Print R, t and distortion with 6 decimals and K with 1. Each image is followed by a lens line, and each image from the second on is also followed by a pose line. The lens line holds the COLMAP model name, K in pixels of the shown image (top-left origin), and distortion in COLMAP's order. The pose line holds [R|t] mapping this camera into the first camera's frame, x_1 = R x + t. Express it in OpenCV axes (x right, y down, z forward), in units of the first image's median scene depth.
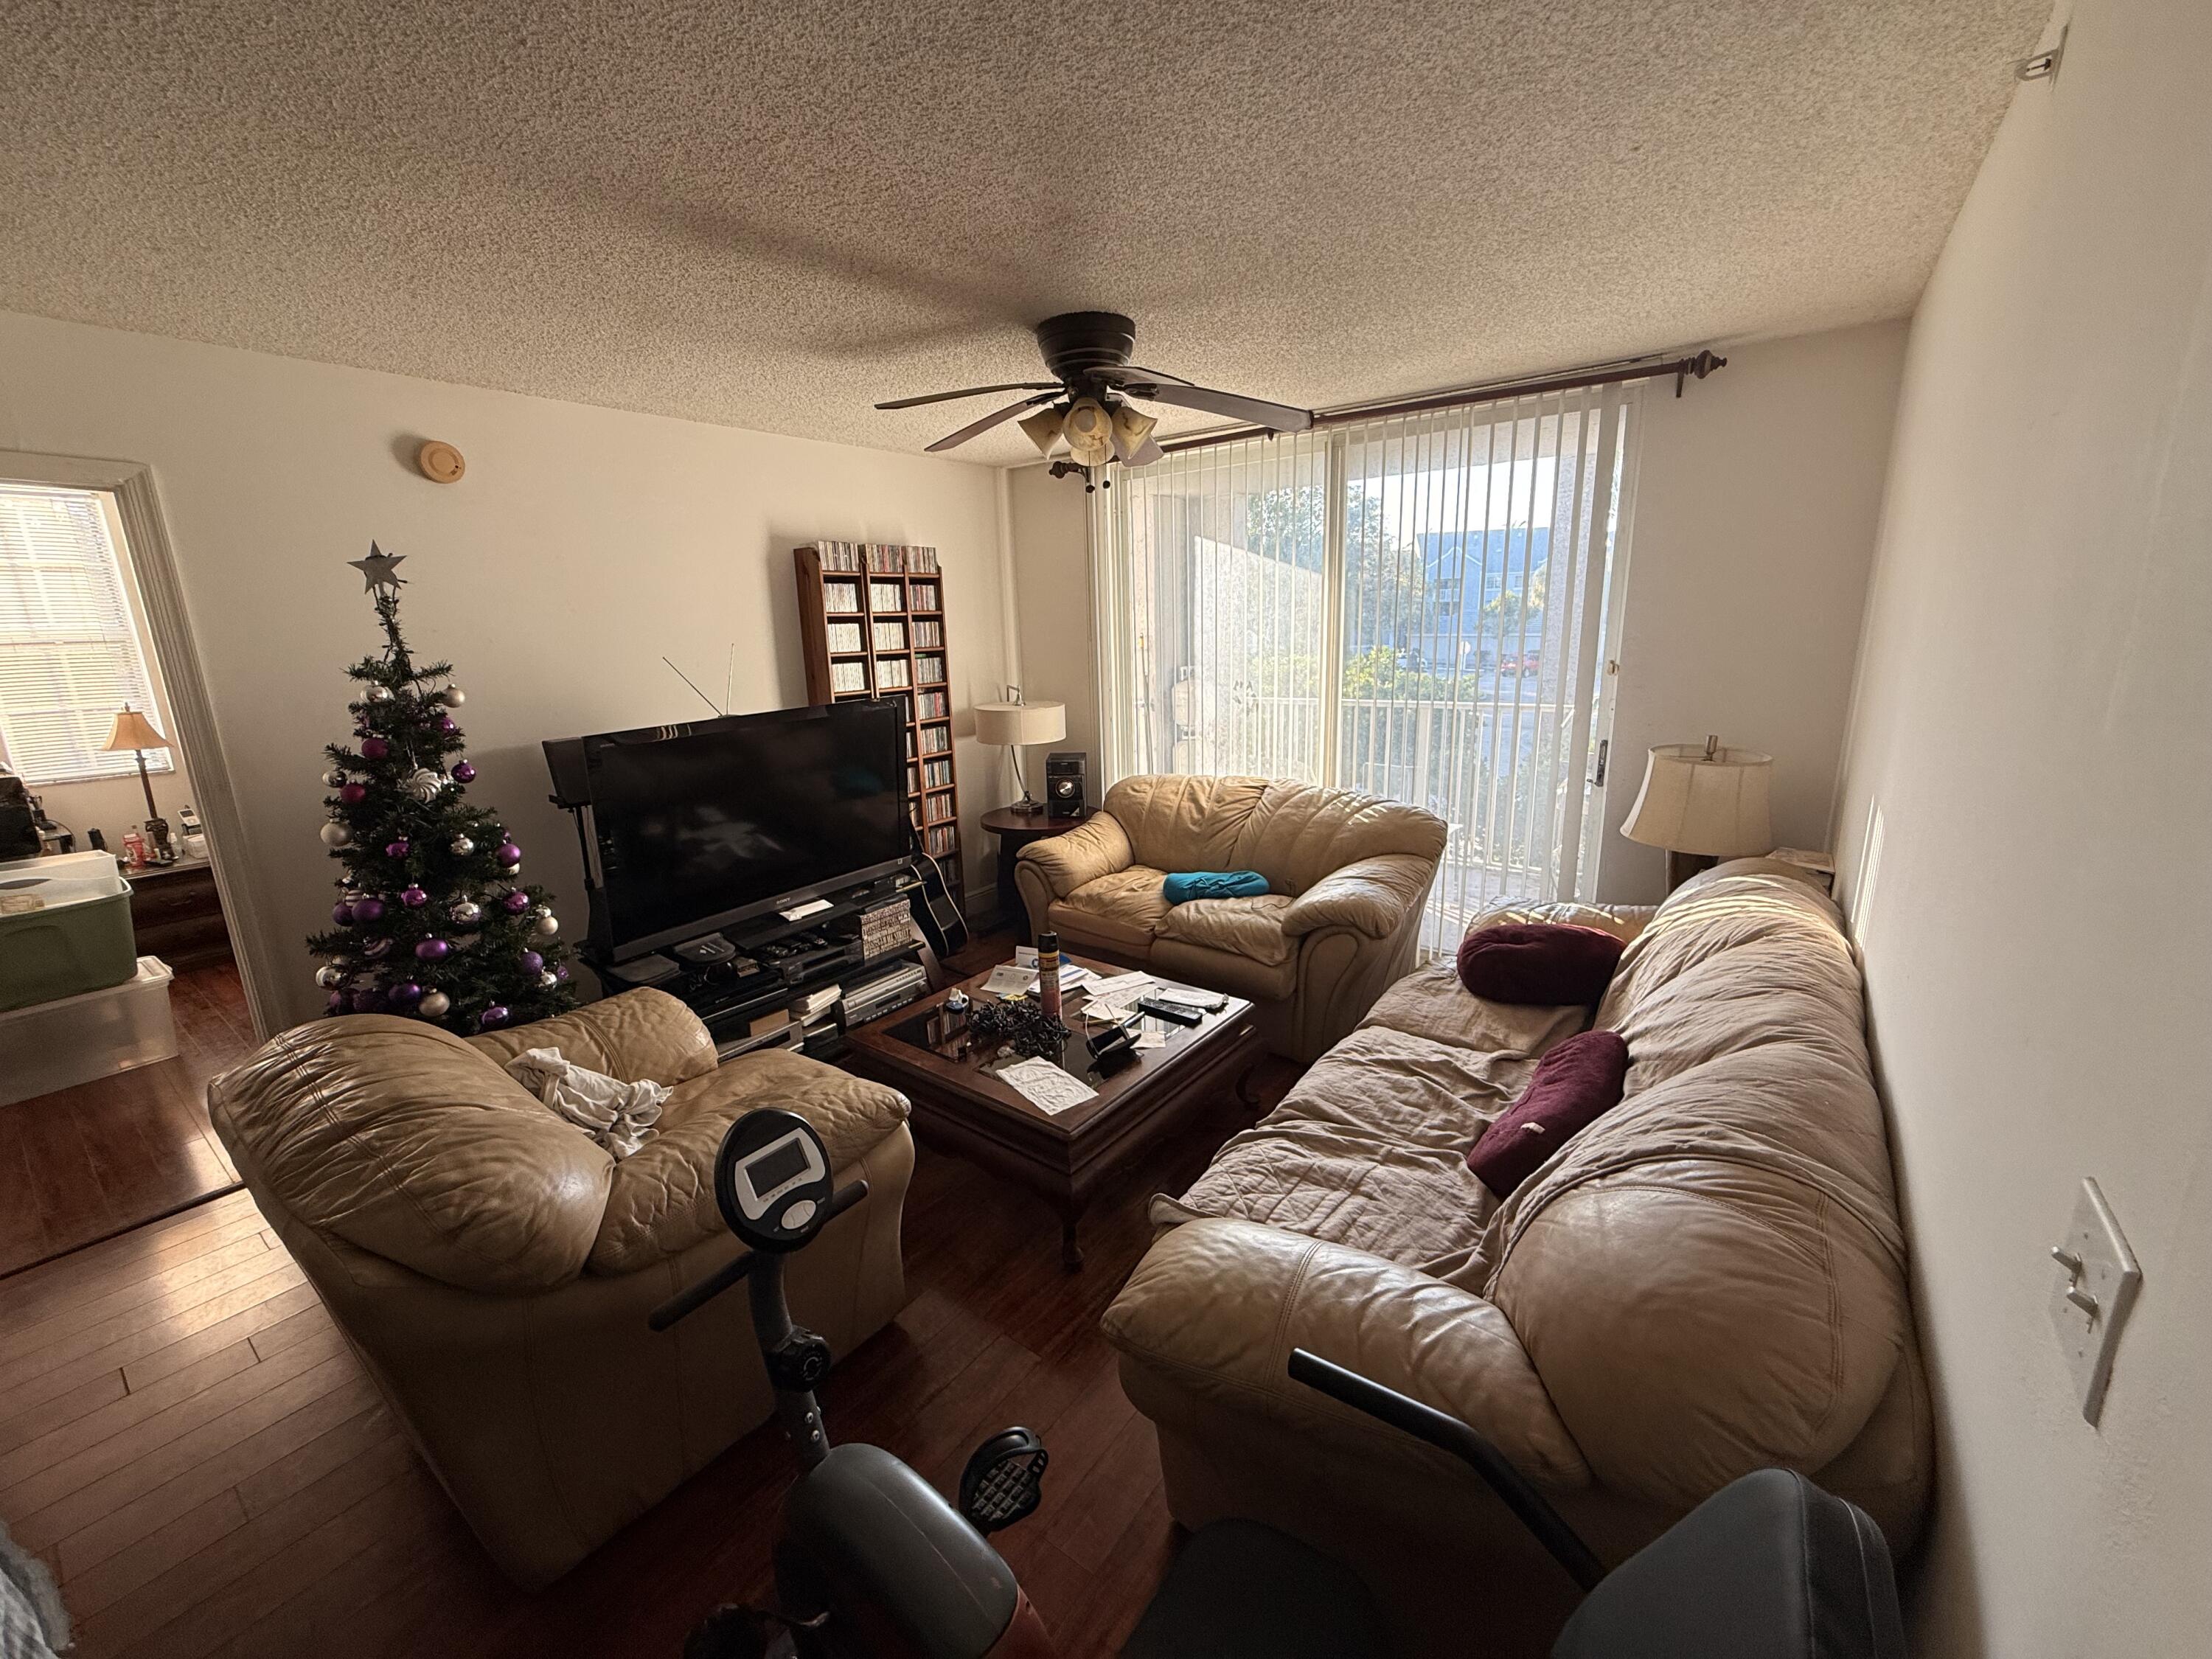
lens RADIAL K [[883.4, 0, 1100.7], [0, 883.4, 825.8], [0, 0, 1]] dist [0.000374, 0.000519]
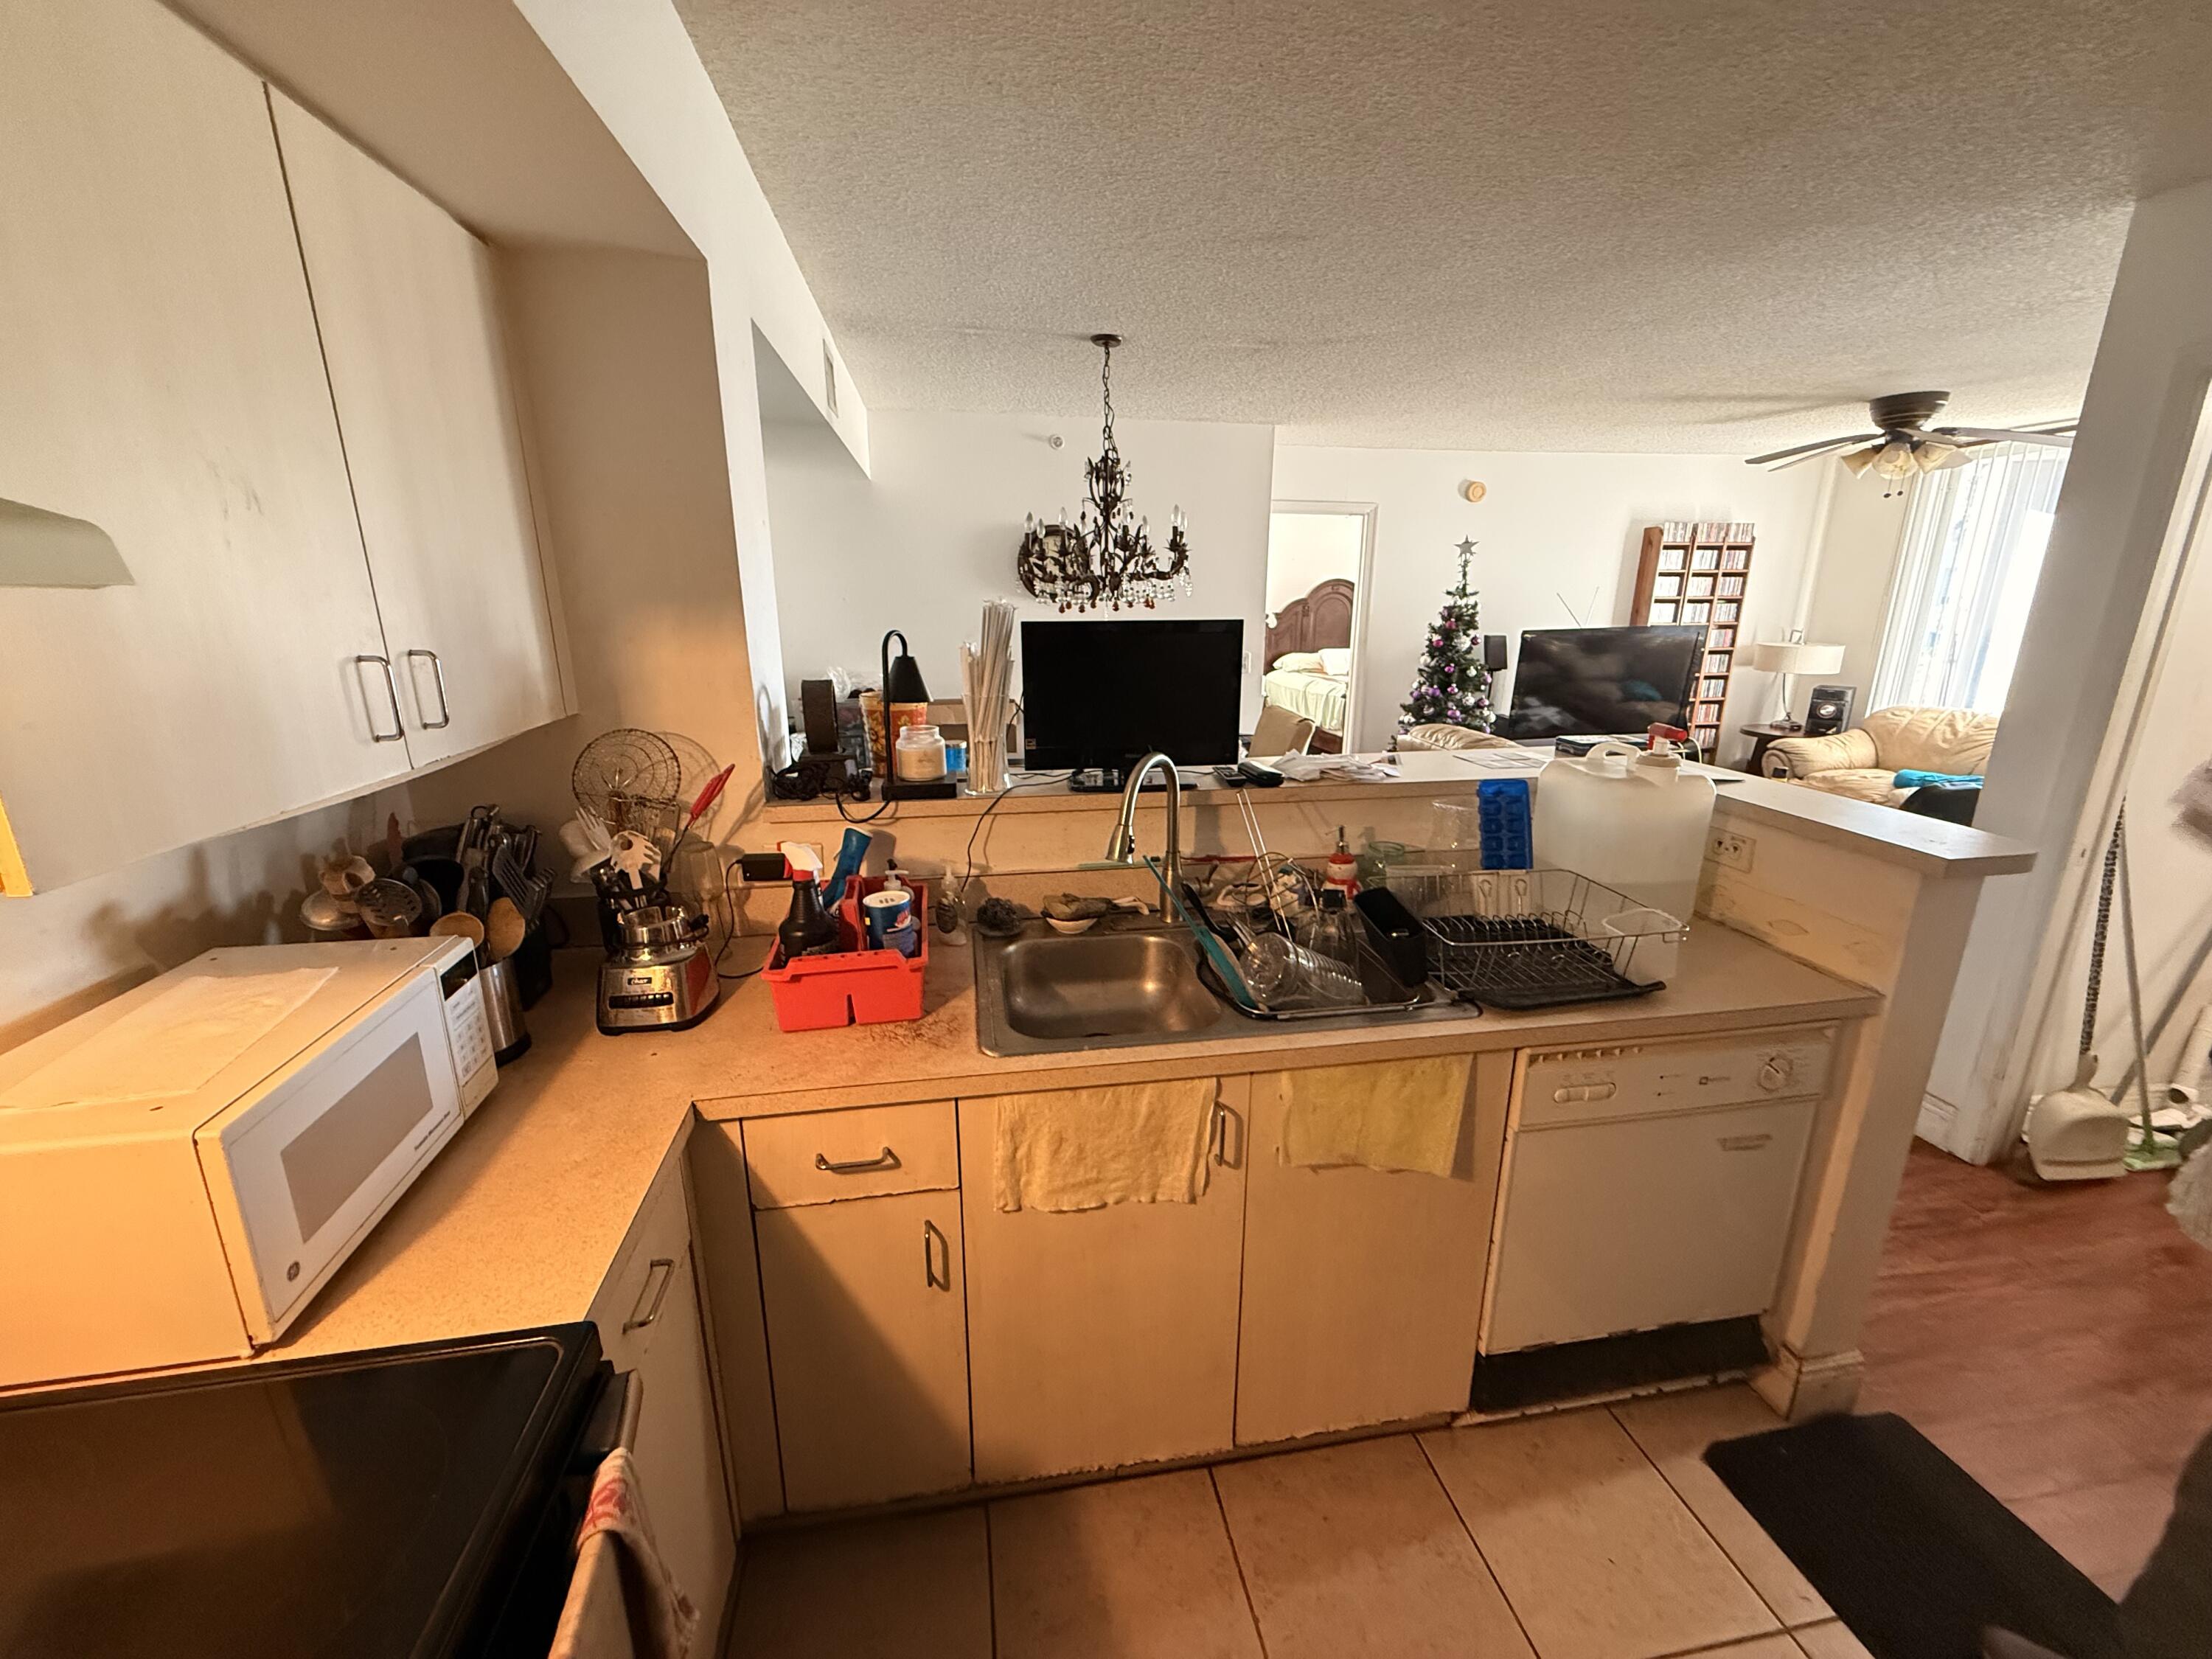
lens RADIAL K [[883.4, 0, 1100.7], [0, 883.4, 825.8], [0, 0, 1]] dist [0.000374, 0.000519]
pose [[0.720893, 0.209737, -0.660548, 0.123125], [-0.177122, 0.977212, 0.116981, 0.233440], [0.670030, 0.032667, 0.741615, -0.972615]]
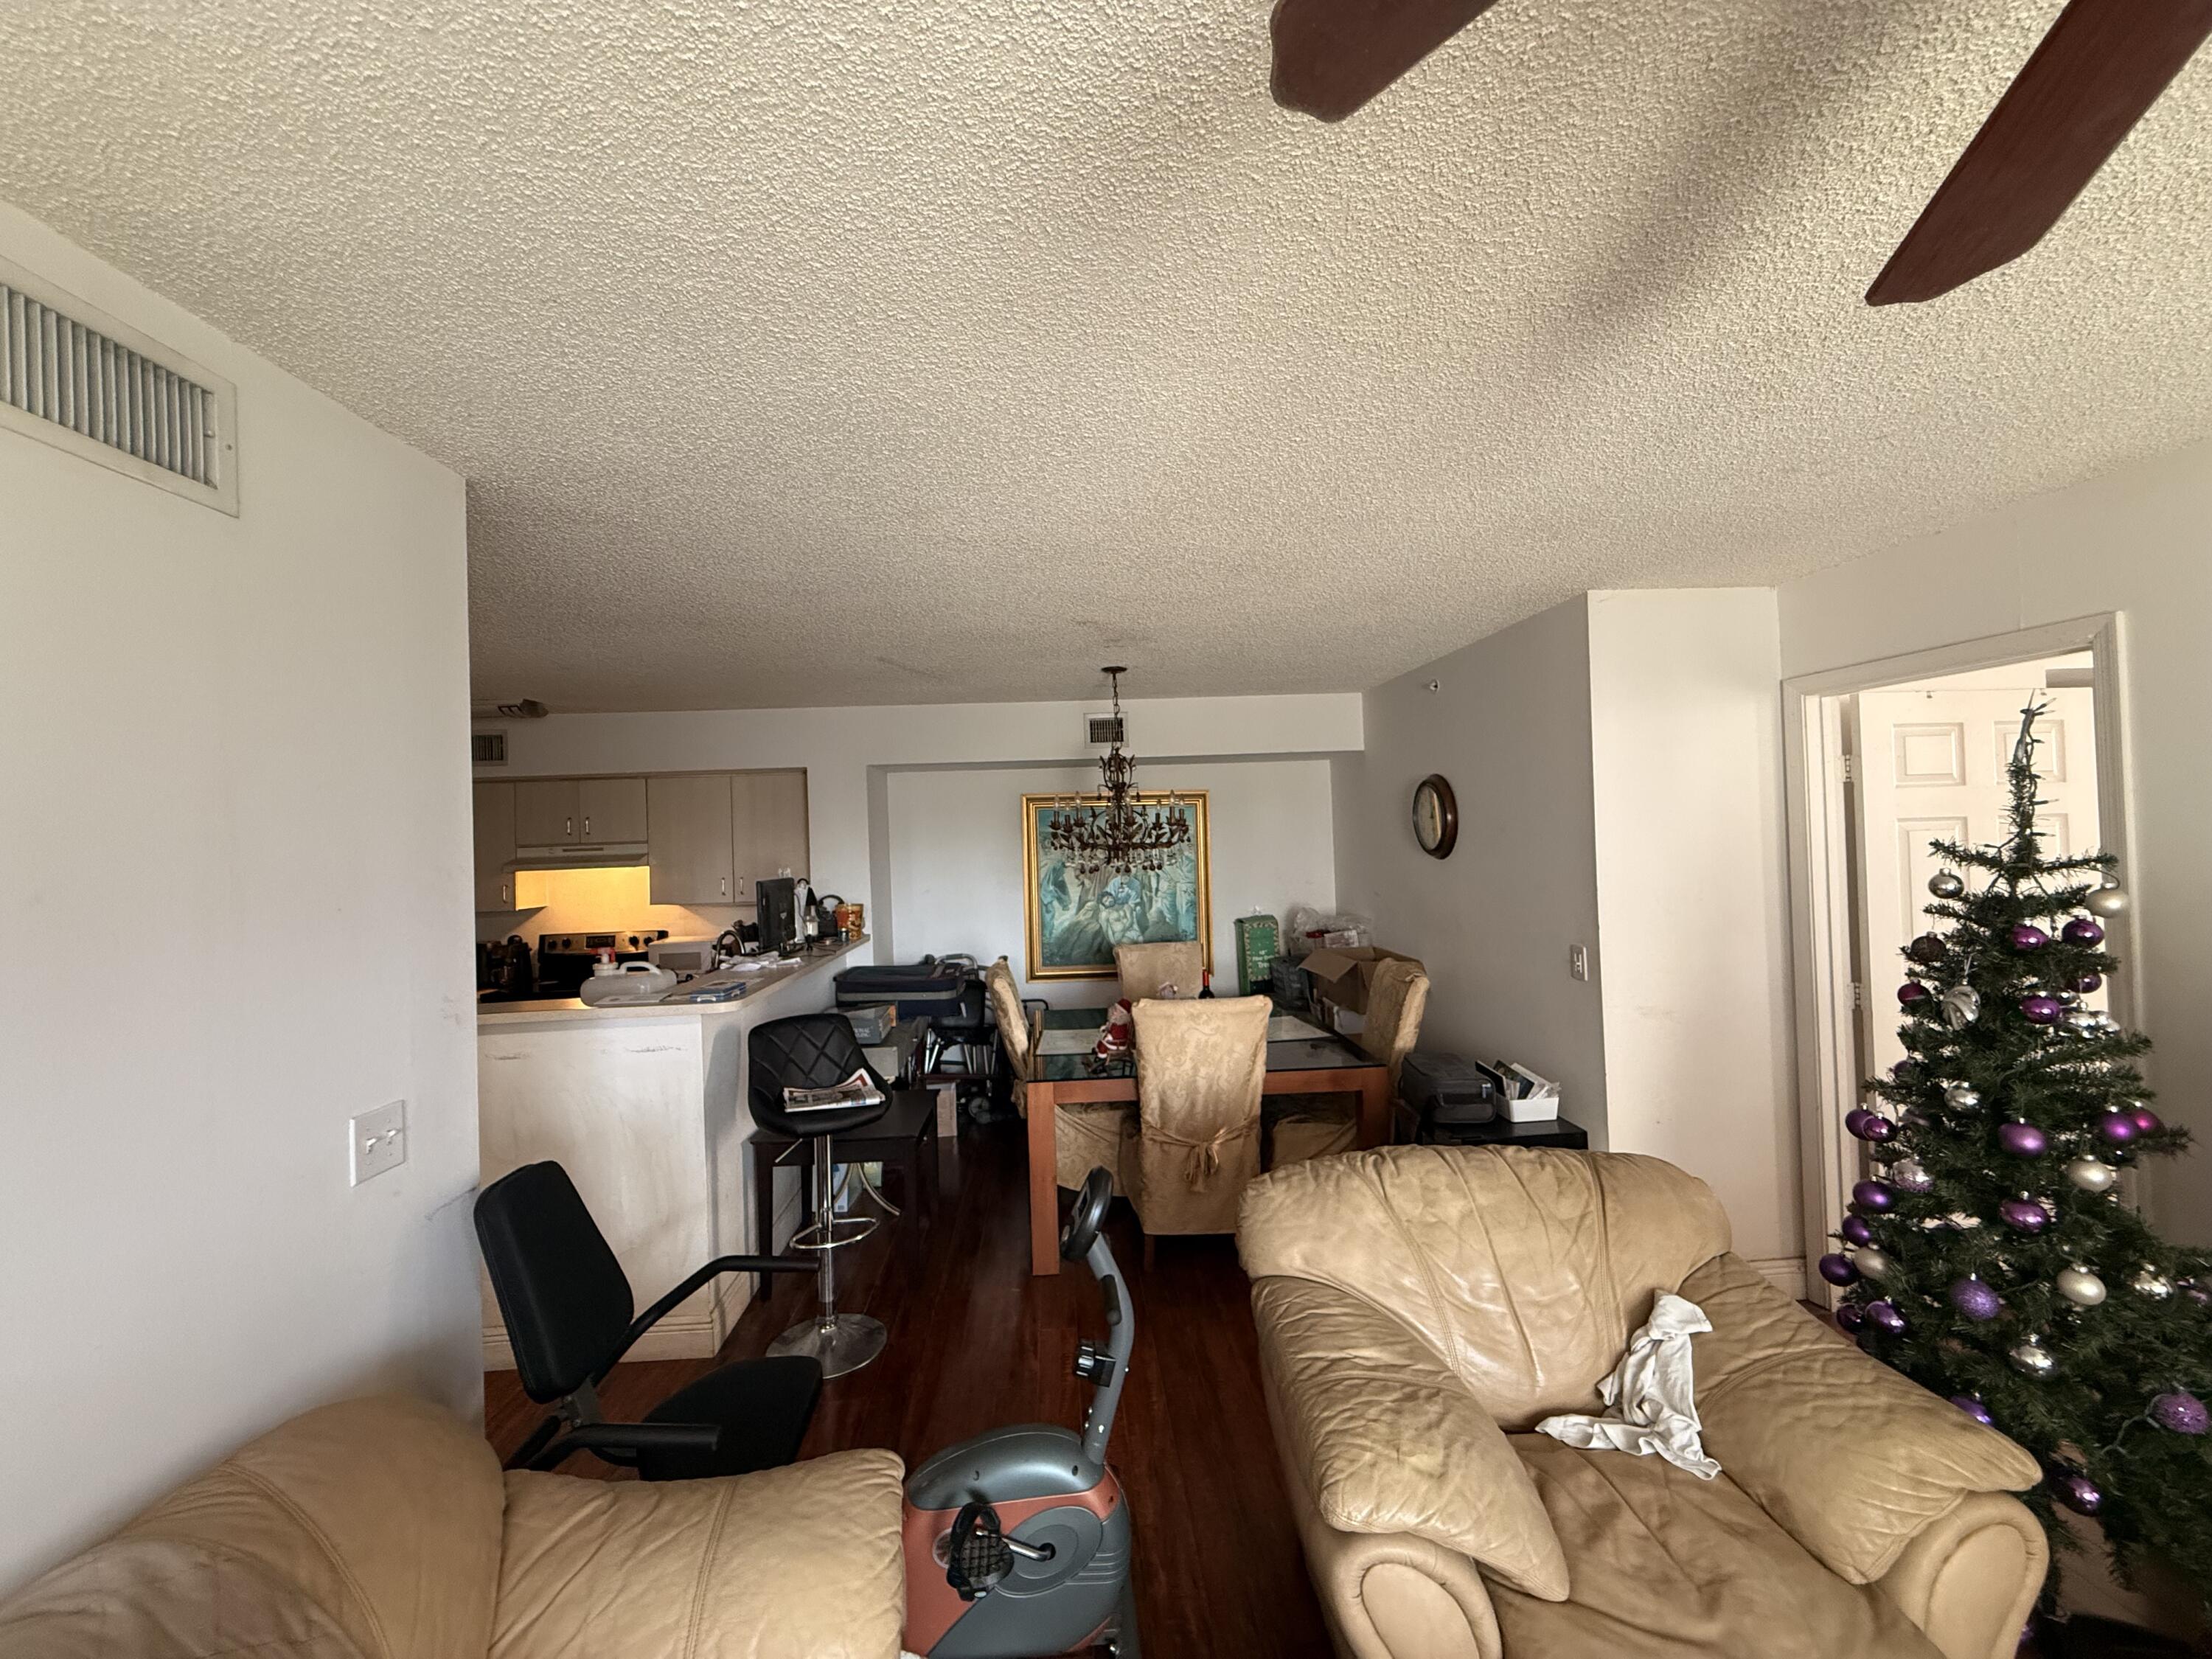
lens RADIAL K [[883.4, 0, 1100.7], [0, 883.4, 825.8], [0, 0, 1]] dist [0.000374, 0.000519]
pose [[-0.758021, 0.047093, -0.650528, 0.223651], [-0.089062, 0.980574, 0.174764, -0.199310], [0.646121, 0.190412, -0.739102, 0.786286]]
